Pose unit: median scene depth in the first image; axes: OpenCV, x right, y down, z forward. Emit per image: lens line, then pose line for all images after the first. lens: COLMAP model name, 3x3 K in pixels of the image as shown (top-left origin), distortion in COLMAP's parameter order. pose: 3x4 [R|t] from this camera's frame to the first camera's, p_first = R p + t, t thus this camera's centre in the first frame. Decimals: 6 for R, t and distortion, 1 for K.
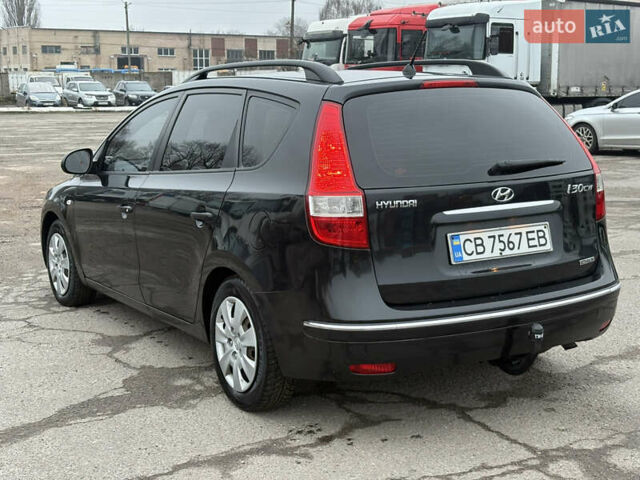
lens RADIAL K [[953.7, 0, 320.0], [0, 953.7, 240.0], [0, 0, 1]] dist [0.249895, -0.927125]
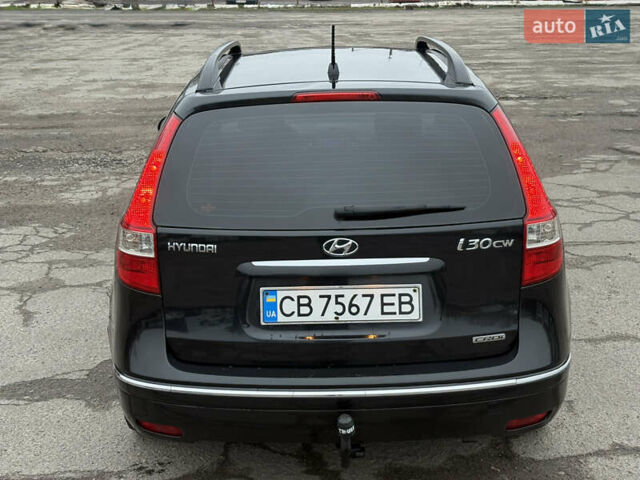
lens RADIAL K [[953.7, 0, 320.0], [0, 953.7, 240.0], [0, 0, 1]] dist [0.249895, -0.927125]
pose [[0.866343, 0.132547, -0.481540, 0.550206], [-0.077854, 0.988196, 0.131940, -0.154741], [0.493344, -0.076816, 0.866436, 0.296158]]
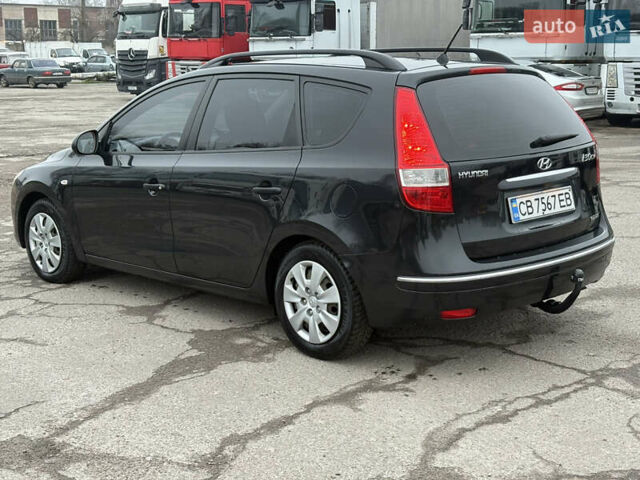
lens RADIAL K [[953.7, 0, 320.0], [0, 953.7, 240.0], [0, 0, 1]] dist [0.249895, -0.927125]
pose [[0.975381, -0.042073, 0.216476, -0.341308], [0.036011, 0.998843, 0.031875, -0.000772], [-0.217566, -0.023295, 0.975768, -0.111512]]
